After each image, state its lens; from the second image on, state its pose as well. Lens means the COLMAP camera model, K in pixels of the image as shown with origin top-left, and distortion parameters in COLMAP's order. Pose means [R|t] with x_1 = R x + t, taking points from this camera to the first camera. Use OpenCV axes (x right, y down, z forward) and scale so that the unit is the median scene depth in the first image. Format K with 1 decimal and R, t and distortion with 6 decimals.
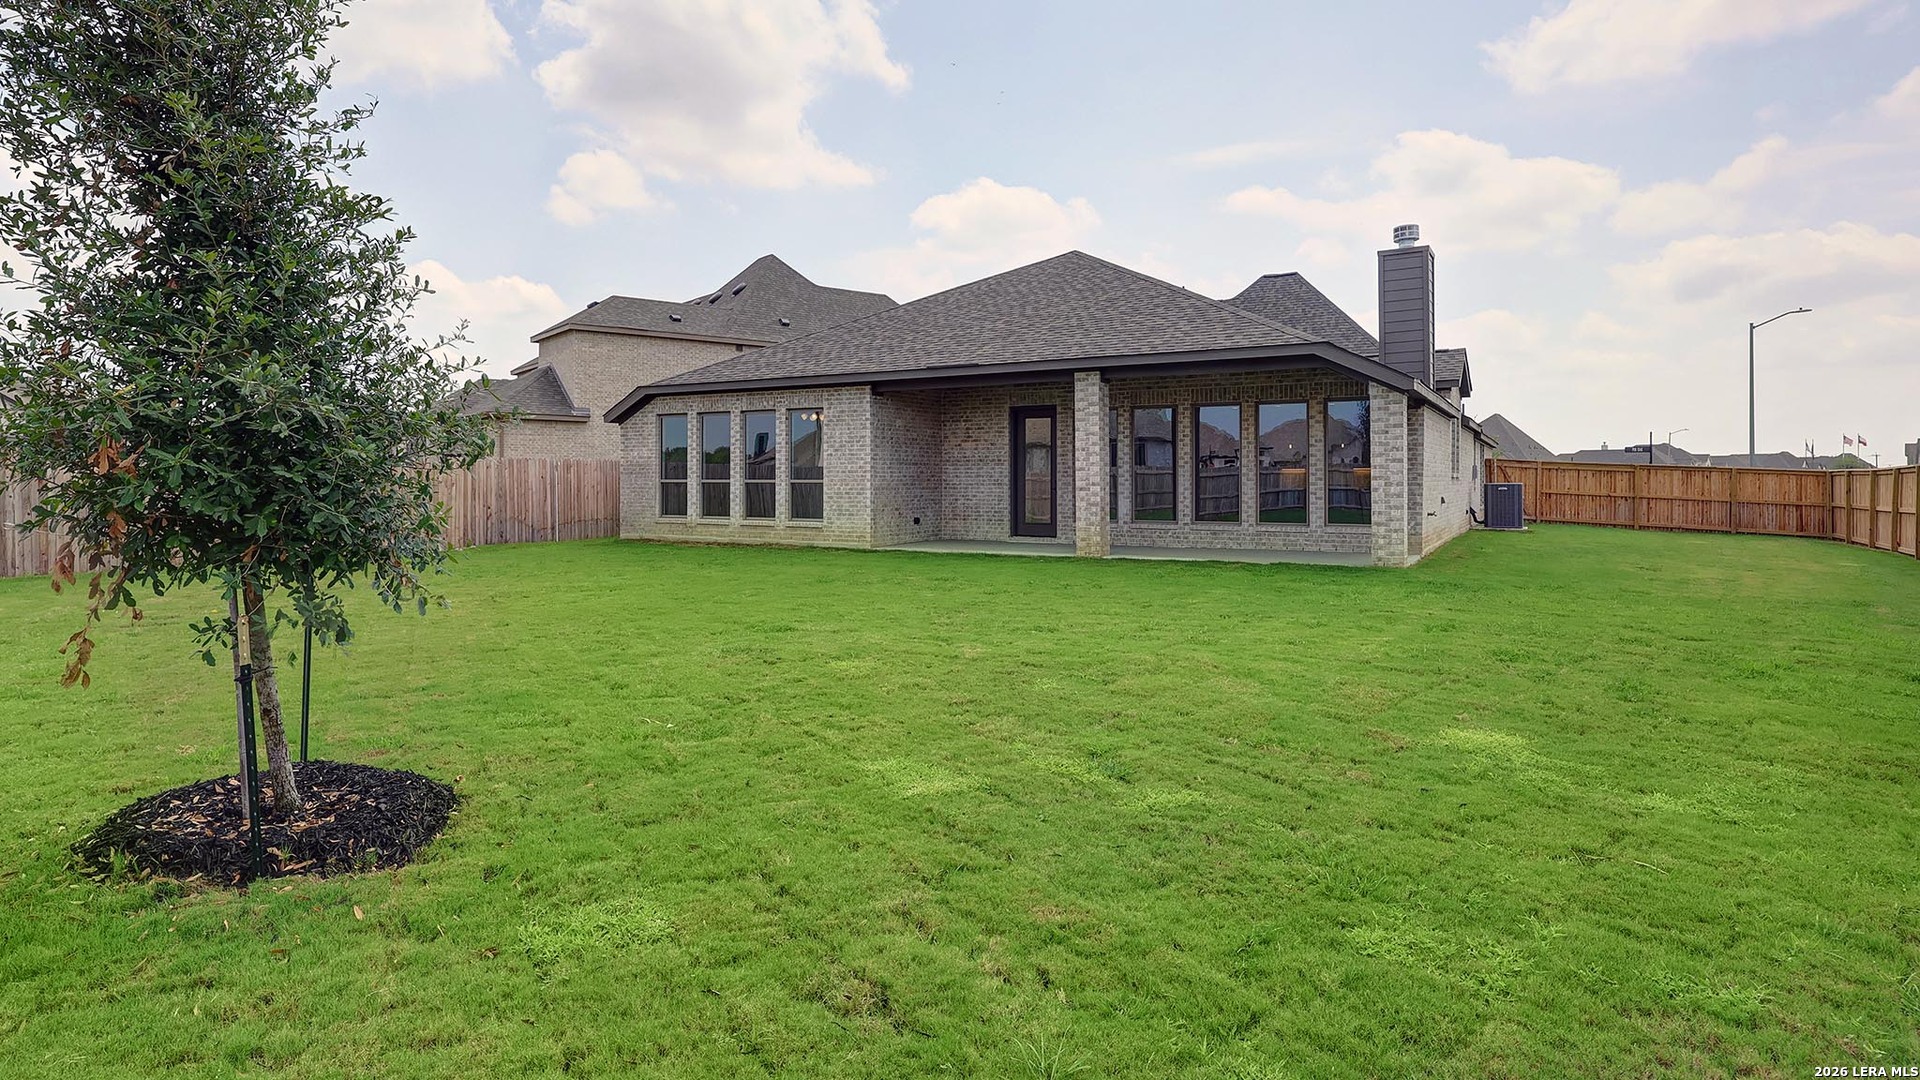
lens RADIAL K [[1003.7, 0, 955.7], [0, 1003.7, 563.2], [0, 0, 1]] dist [-0.000951, -0.000708]
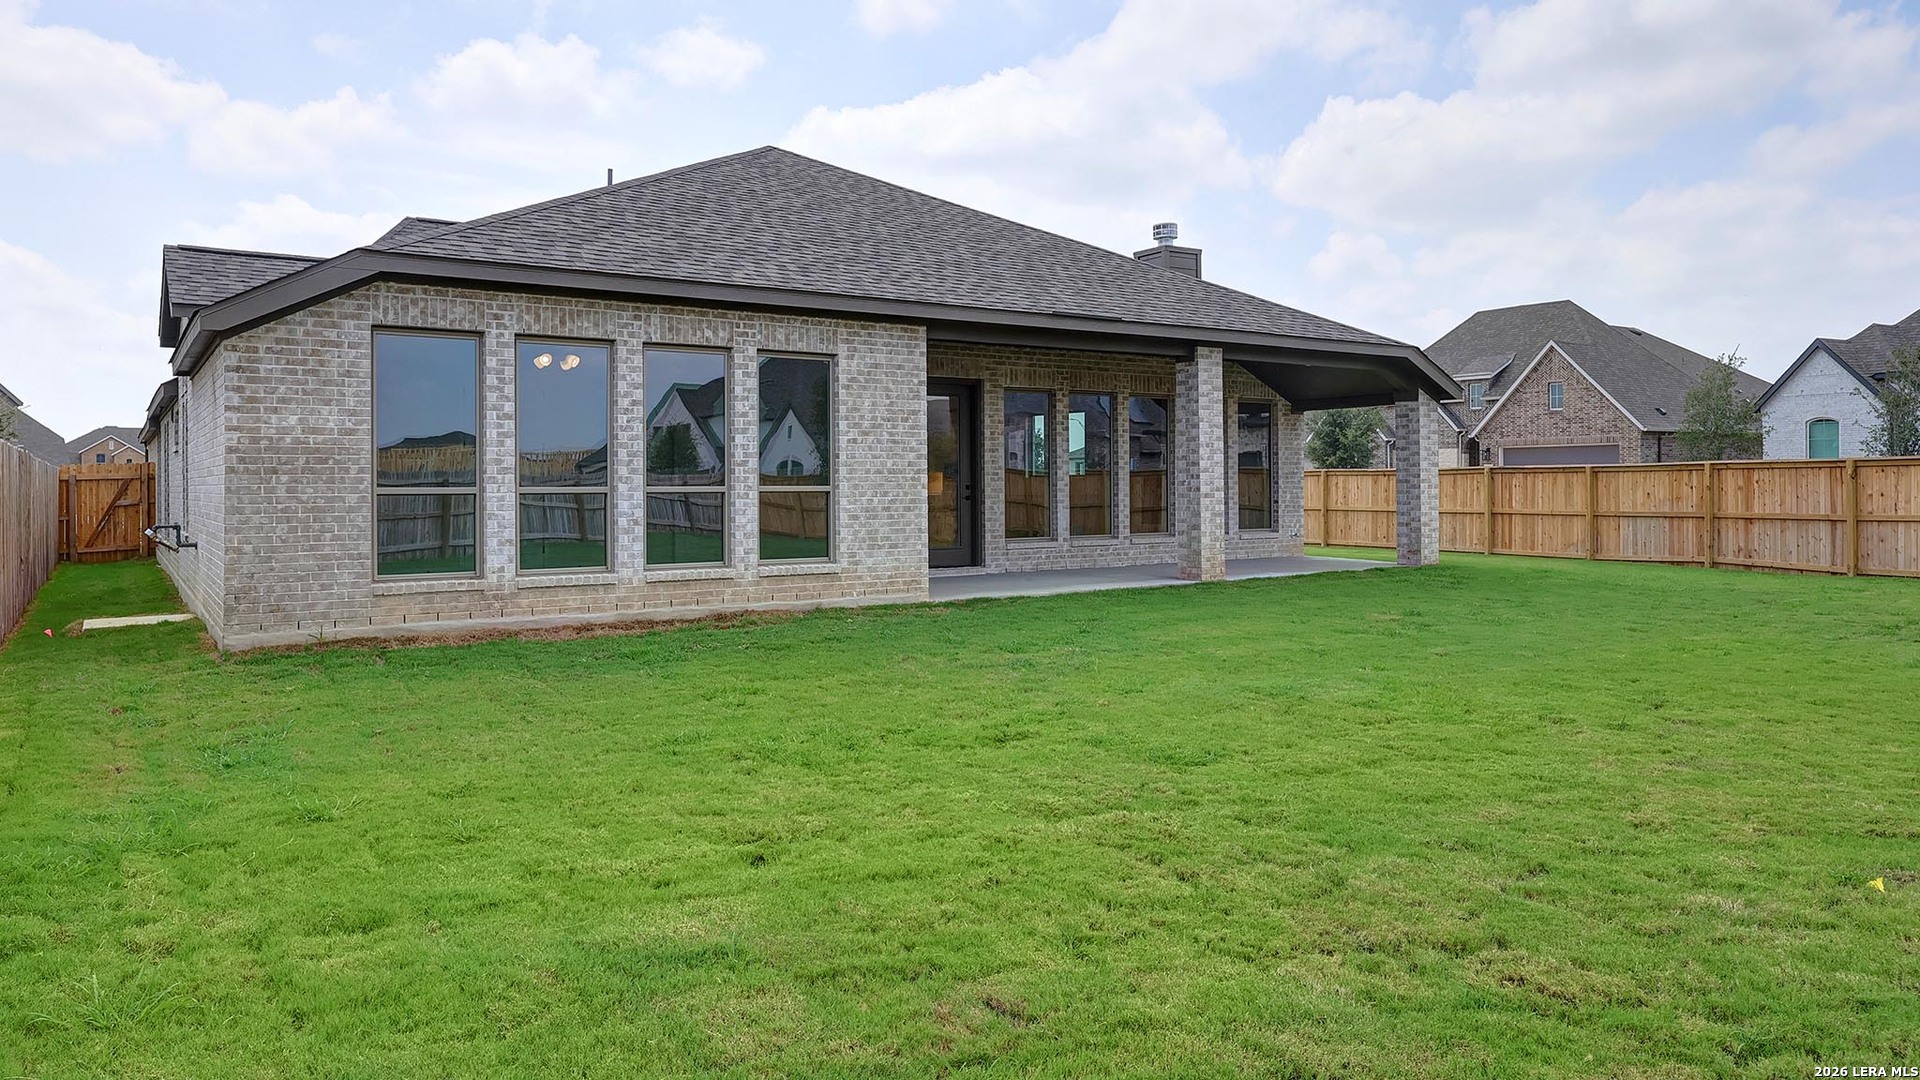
lens RADIAL K [[1302.6, 0, 960.0], [0, 1302.6, 540.0], [0, 0, 1]] dist [-0.003166, -0.000241]
pose [[0.410951, -0.038735, 0.910834, -0.753315], [0.083591, 0.996489, 0.004663, -0.051062], [-0.907817, 0.074222, 0.412746, 0.647199]]
